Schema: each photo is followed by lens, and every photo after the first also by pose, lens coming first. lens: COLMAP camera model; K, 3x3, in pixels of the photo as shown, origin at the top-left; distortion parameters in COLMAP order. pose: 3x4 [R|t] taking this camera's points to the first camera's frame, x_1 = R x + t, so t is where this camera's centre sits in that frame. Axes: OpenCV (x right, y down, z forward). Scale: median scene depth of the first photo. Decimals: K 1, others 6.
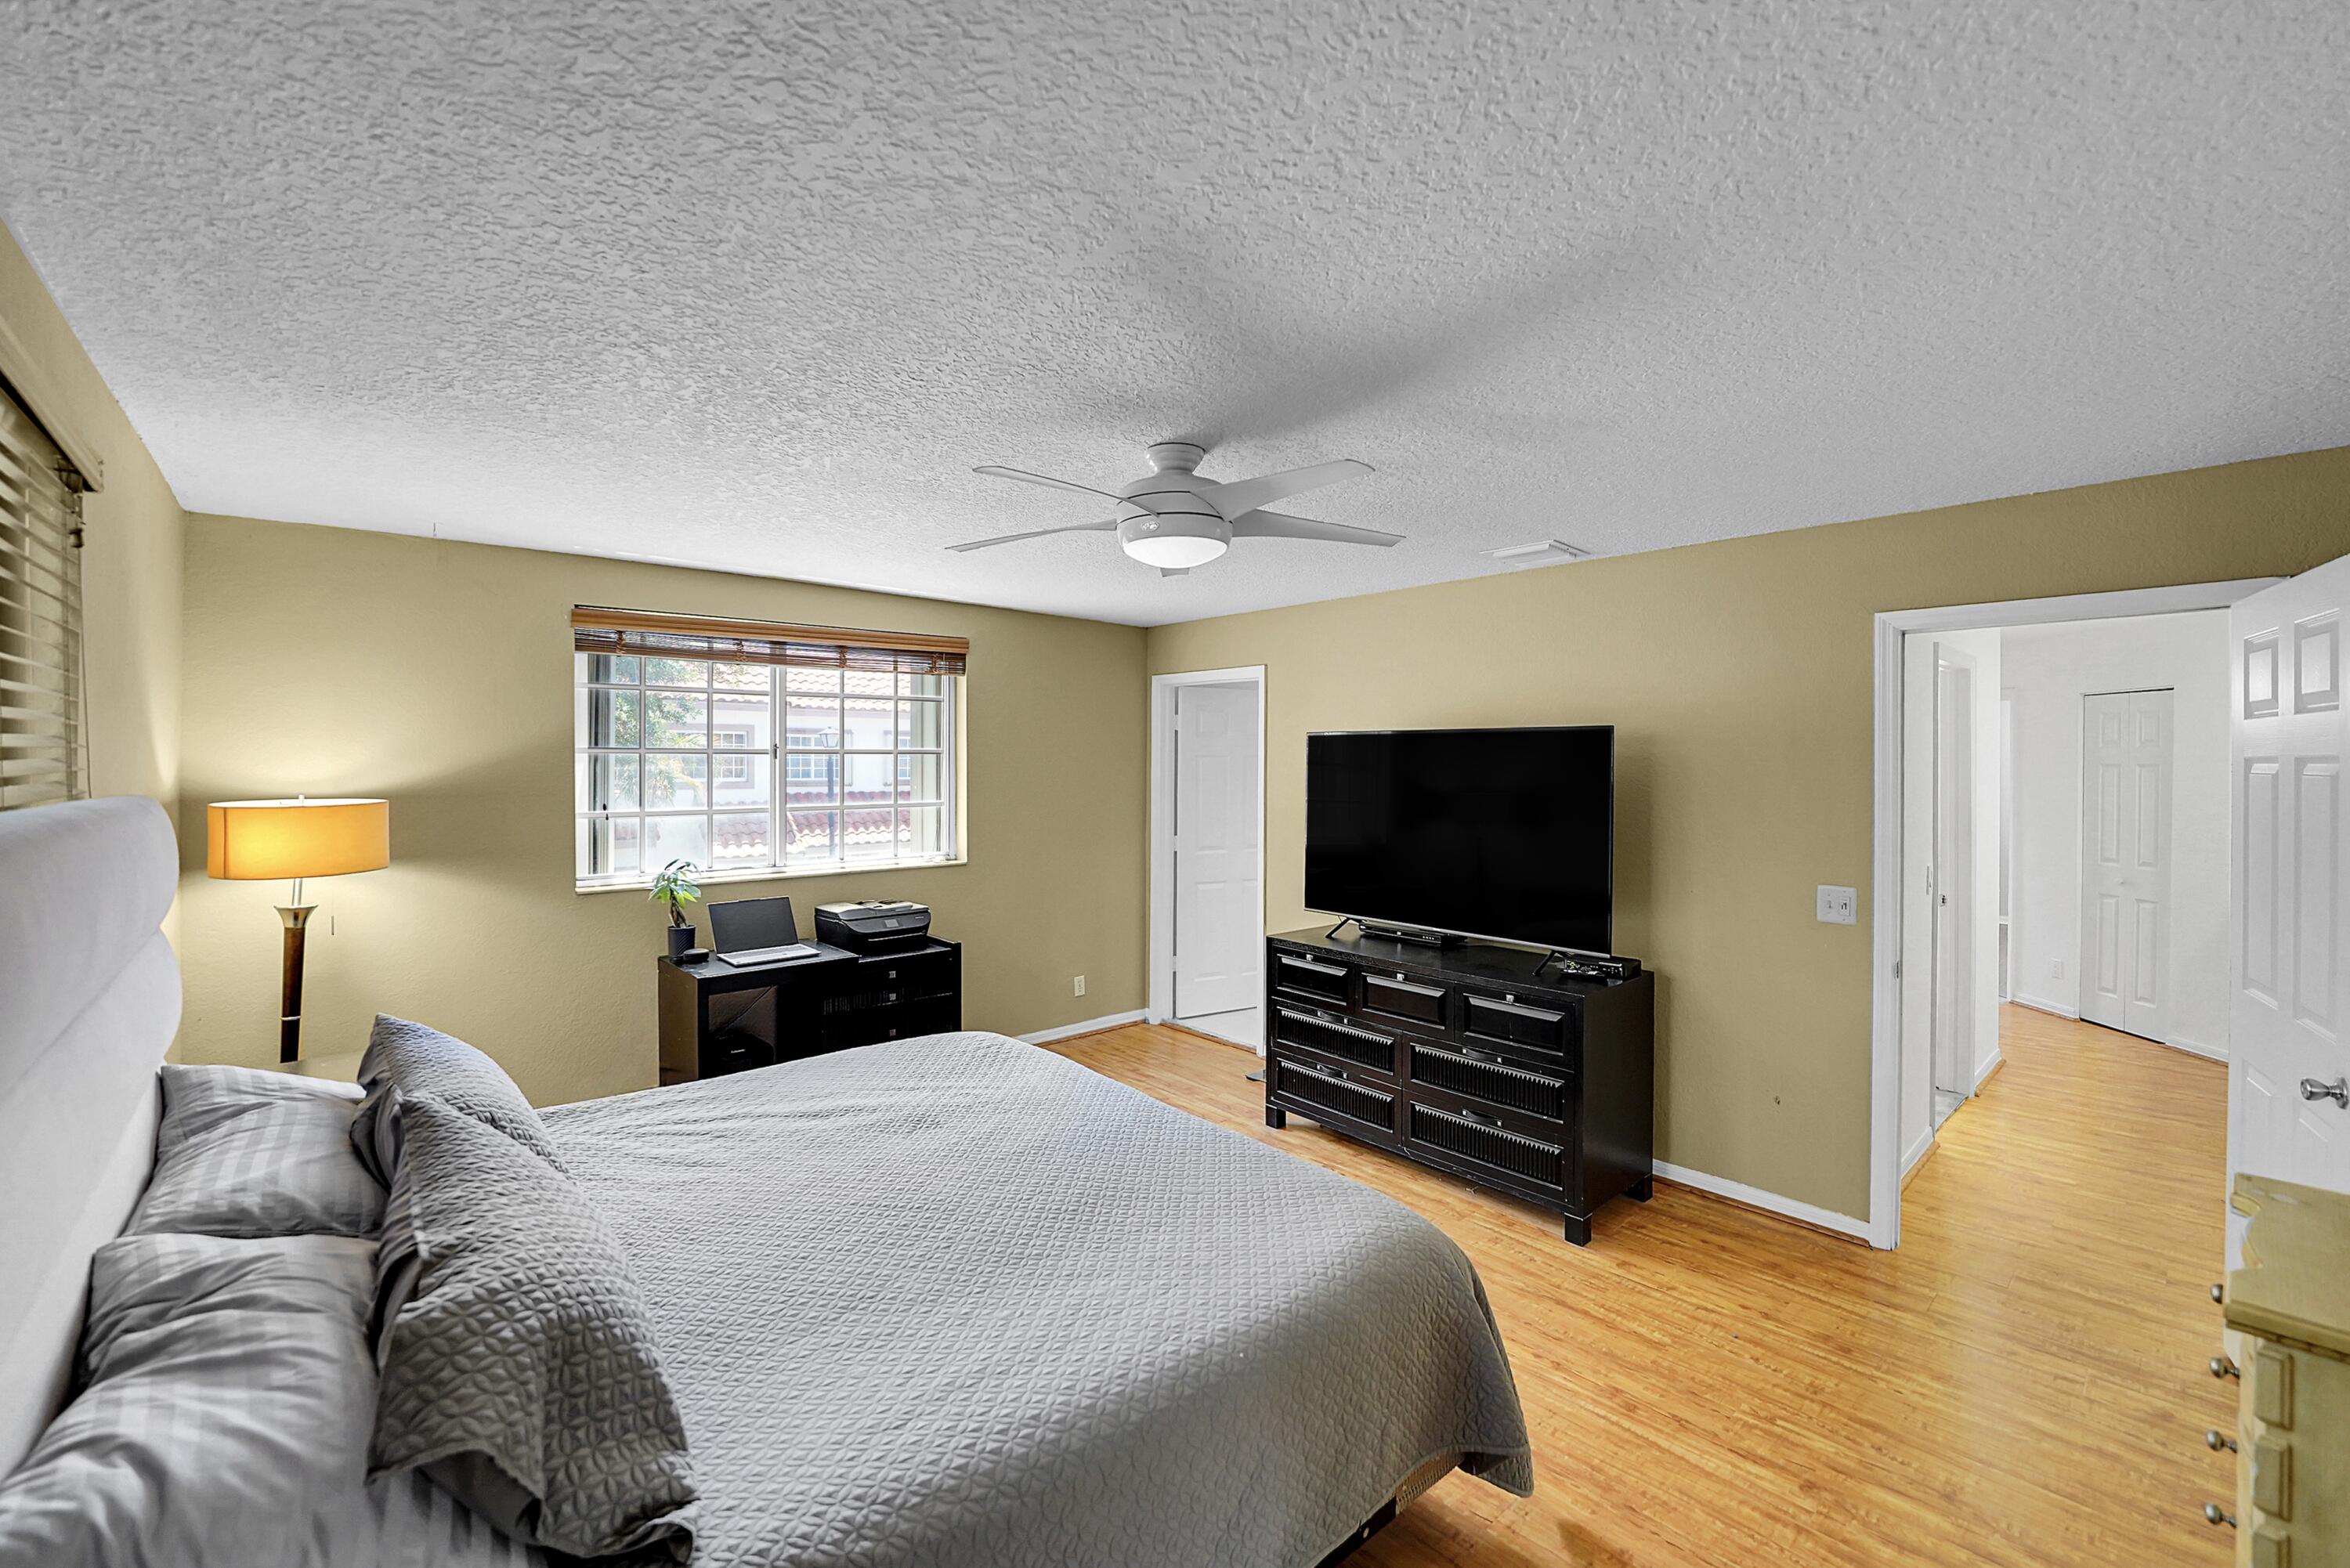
lens RADIAL K [[986.9, 0, 1176.6], [0, 986.9, 755.7], [0, 0, 1]] dist [-0.001199, -0.000197]
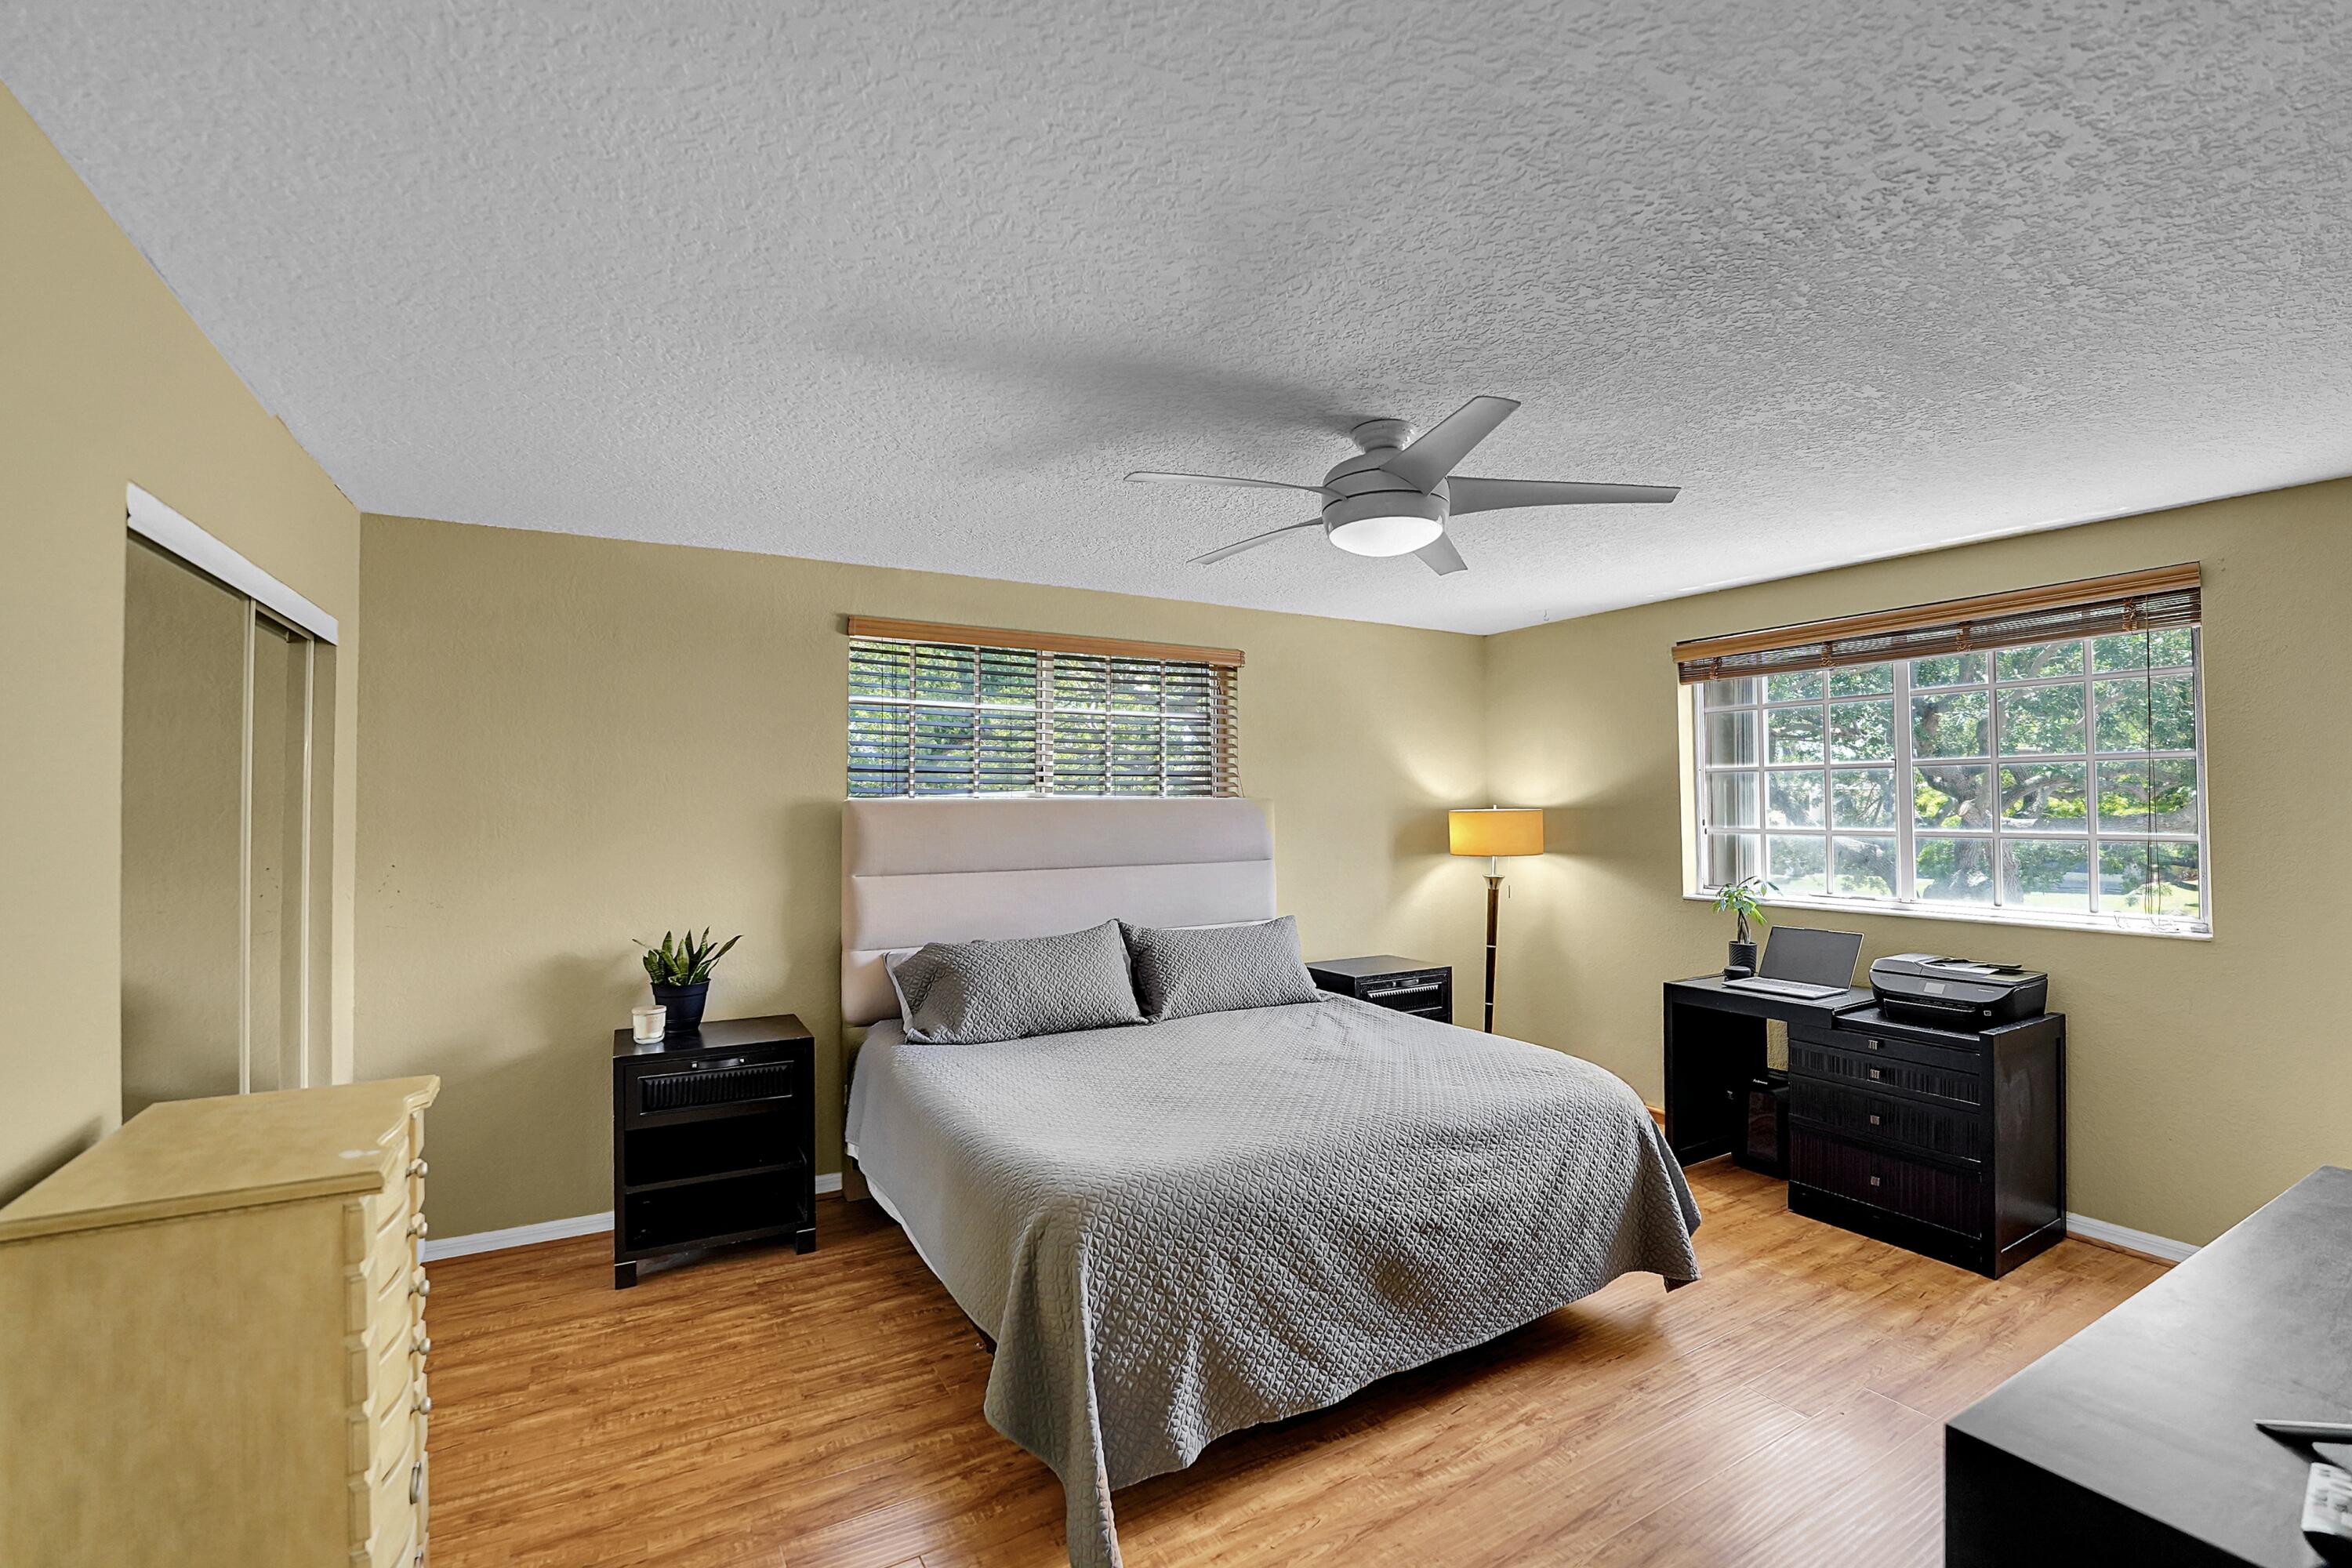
lens RADIAL K [[1015.8, 0, 1182.0], [0, 1015.8, 775.1], [0, 0, 1]] dist [-0.001977, -0.000210]
pose [[-0.177060, -0.030094, -0.983740, 0.785364], [0.005132, 0.999491, -0.031500, 0.041517], [0.984187, -0.010626, -0.176815, 0.793714]]
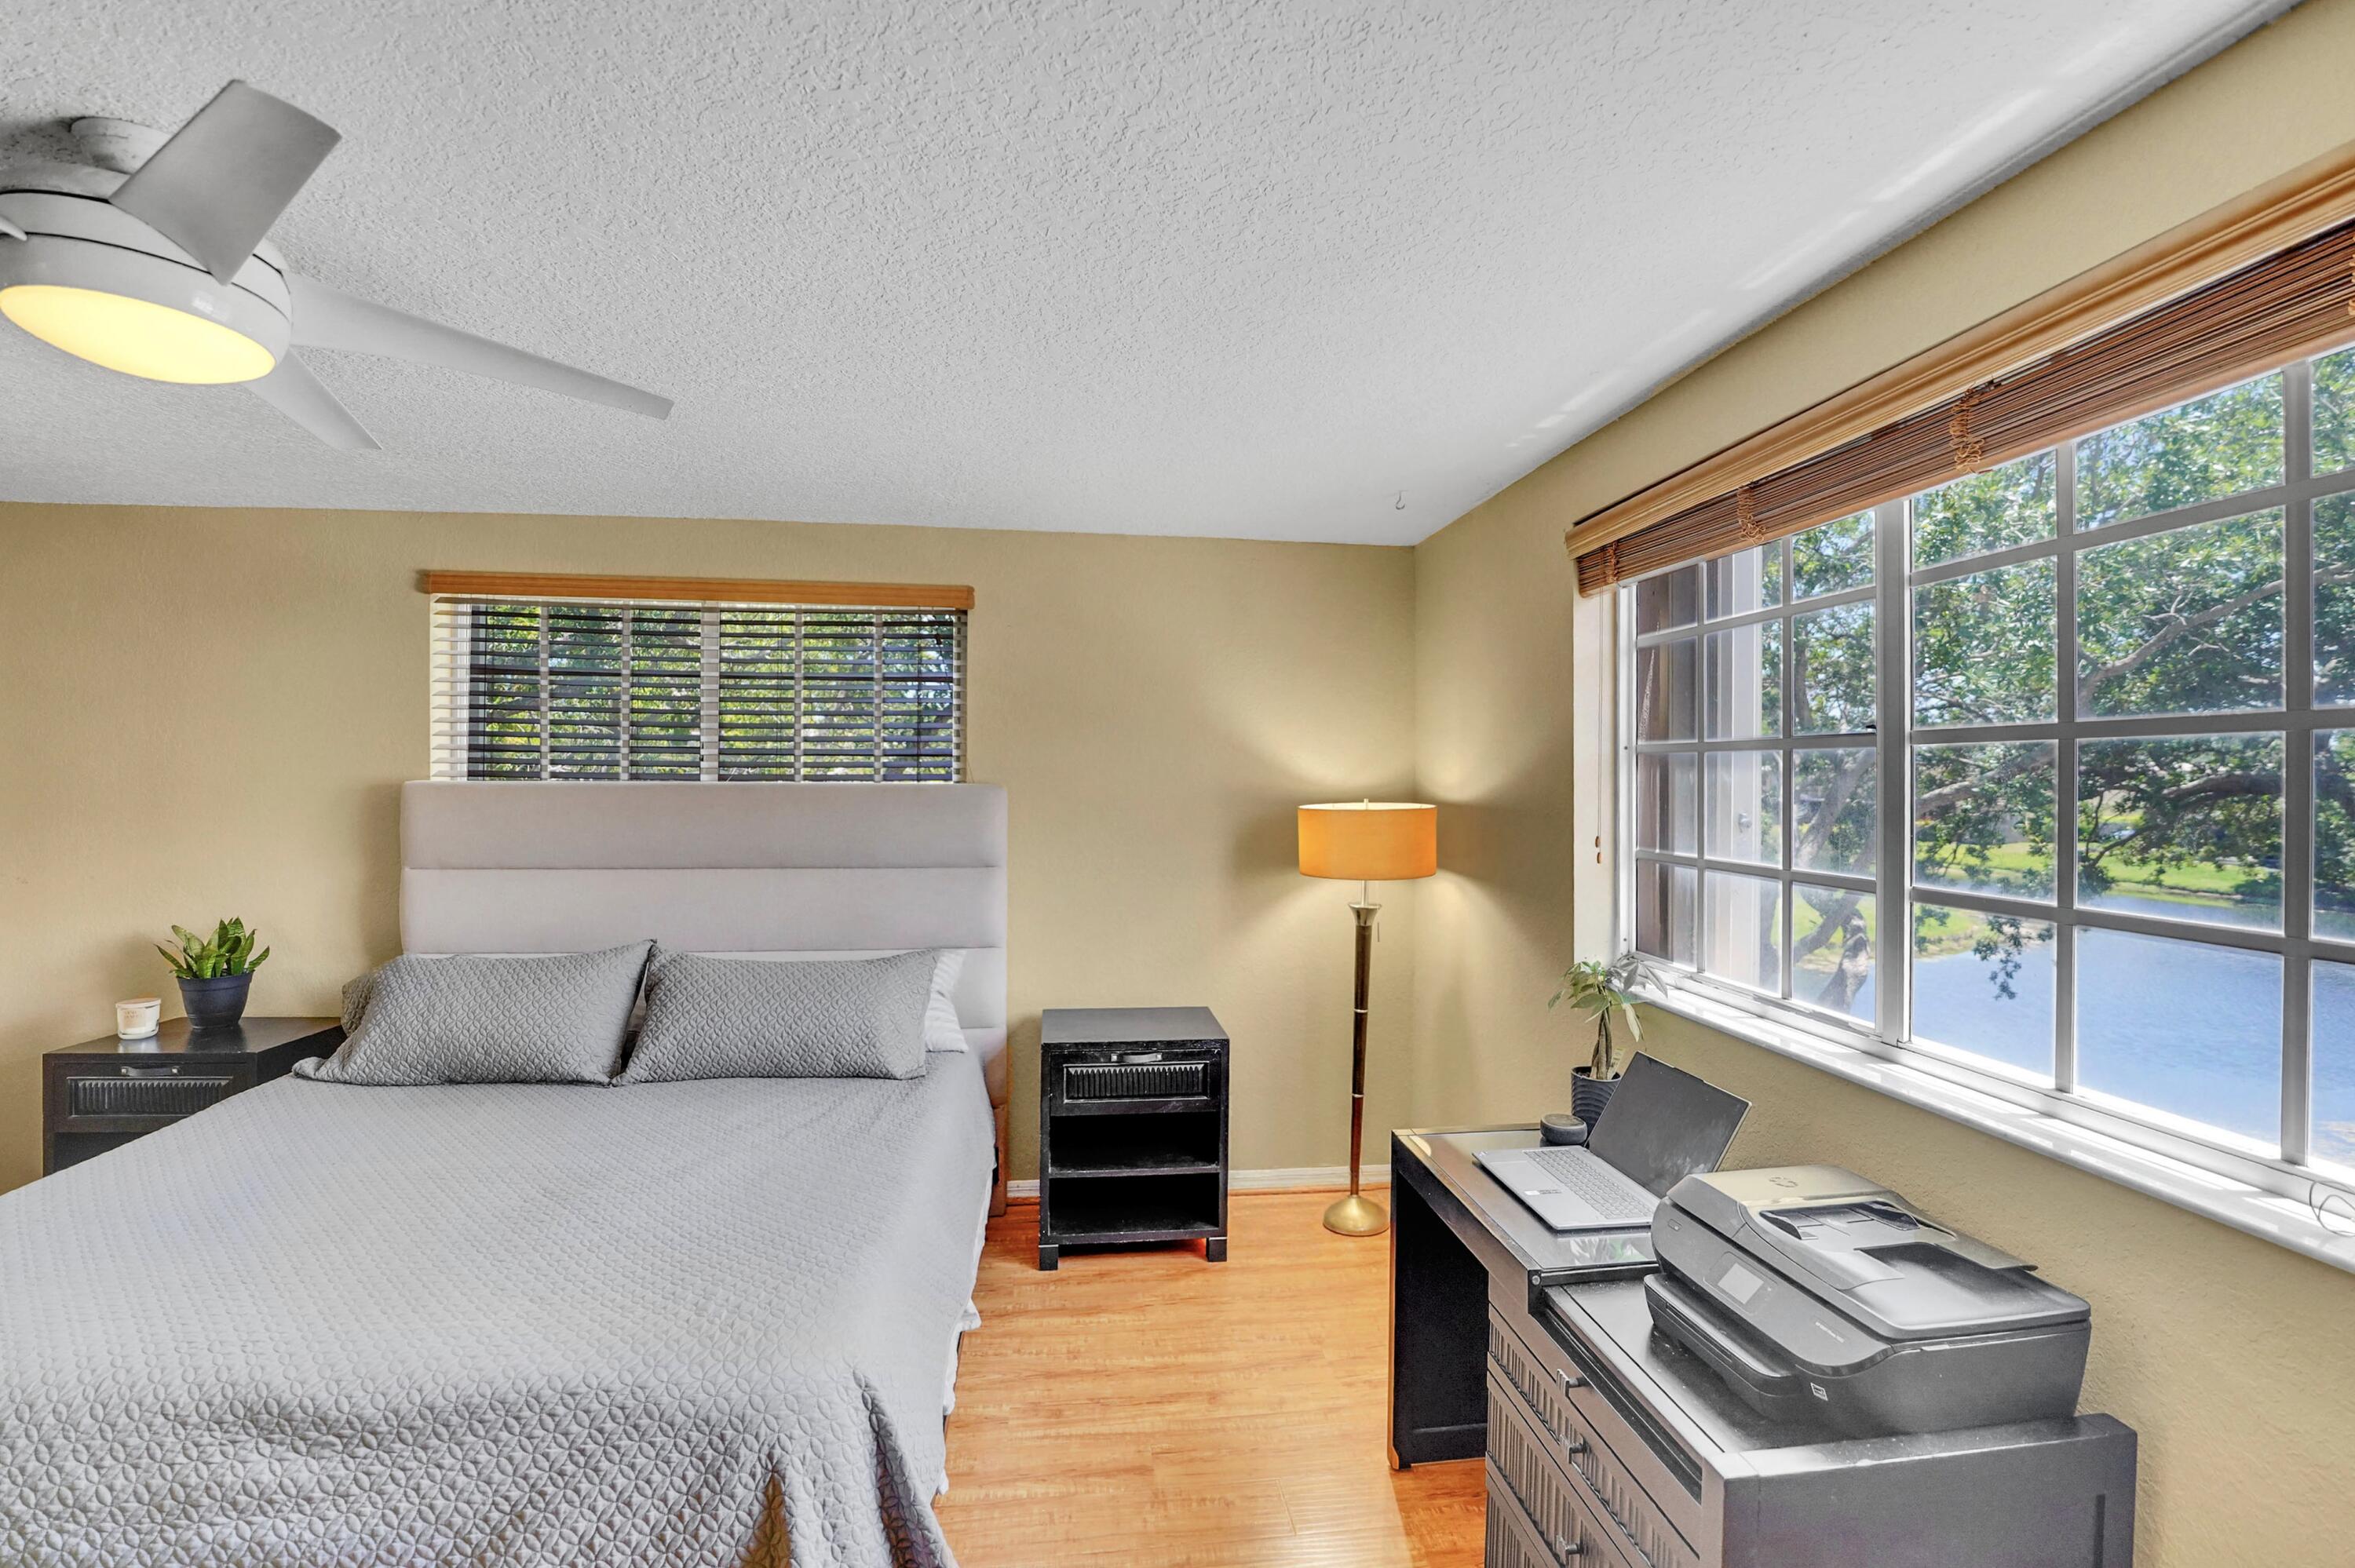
lens RADIAL K [[996.3, 0, 1177.5], [0, 996.3, 784.0], [0, 0, 1]] dist [-0.001725, -0.000263]
pose [[-0.571232, -0.002549, -0.820785, 0.077799], [-0.007830, 0.999967, 0.002345, 0.024587], [0.820751, 0.007767, -0.571233, 1.425010]]
